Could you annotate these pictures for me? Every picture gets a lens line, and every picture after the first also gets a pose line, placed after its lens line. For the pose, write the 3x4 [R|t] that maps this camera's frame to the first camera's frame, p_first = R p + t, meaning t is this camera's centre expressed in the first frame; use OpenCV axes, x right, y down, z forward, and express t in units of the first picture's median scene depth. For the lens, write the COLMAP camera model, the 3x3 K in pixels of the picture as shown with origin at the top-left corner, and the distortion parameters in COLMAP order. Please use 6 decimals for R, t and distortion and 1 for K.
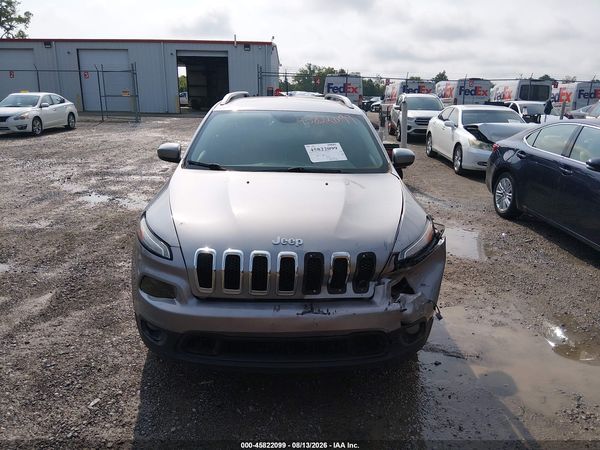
lens RADIAL K [[460.8, 0, 300.0], [0, 460.8, 225.0], [0, 0, 1]] dist [0.090134, -0.145639]
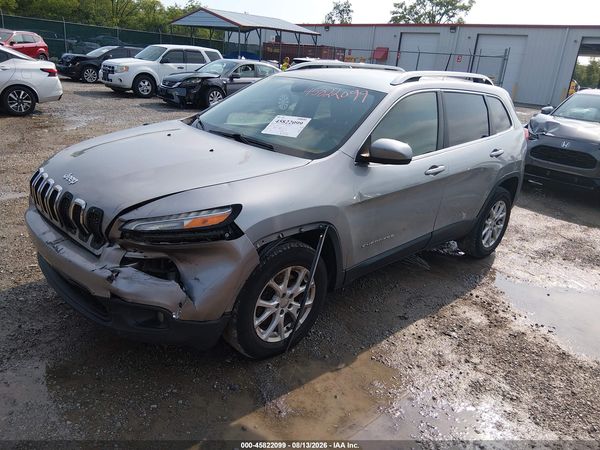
lens RADIAL K [[460.8, 0, 300.0], [0, 460.8, 225.0], [0, 0, 1]] dist [0.090134, -0.145639]
pose [[0.665049, 0.287719, -0.689150, 0.718724], [-0.273239, 0.952566, 0.134012, -0.098926], [0.695018, 0.099178, 0.712119, 0.393440]]
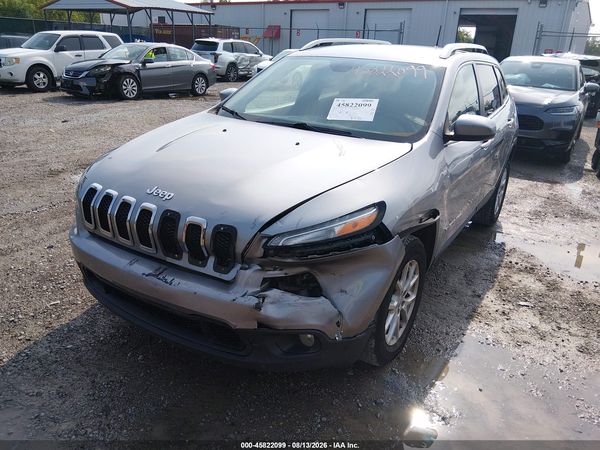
lens RADIAL K [[460.8, 0, 300.0], [0, 460.8, 225.0], [0, 0, 1]] dist [0.090134, -0.145639]
pose [[0.826203, 0.219071, -0.519035, 0.433222], [-0.182341, 0.975692, 0.121564, -0.039924], [0.533049, -0.005795, 0.846065, 0.252863]]
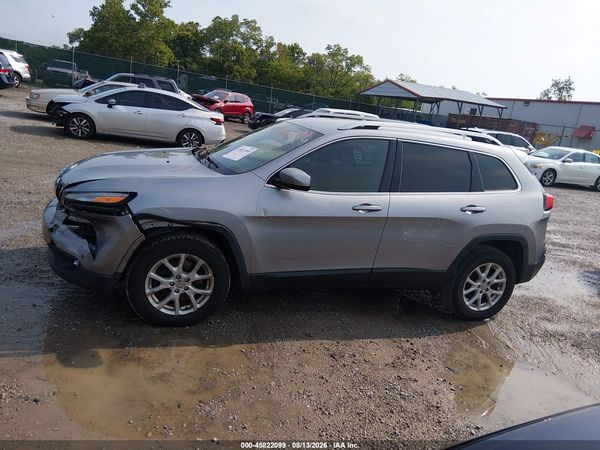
lens RADIAL K [[460.8, 0, 300.0], [0, 460.8, 225.0], [0, 0, 1]] dist [0.090134, -0.145639]
pose [[0.291104, 0.264645, -0.919359, 1.120289], [-0.389260, 0.910600, 0.138869, -0.202712], [0.873919, 0.317444, 0.368095, 0.752305]]
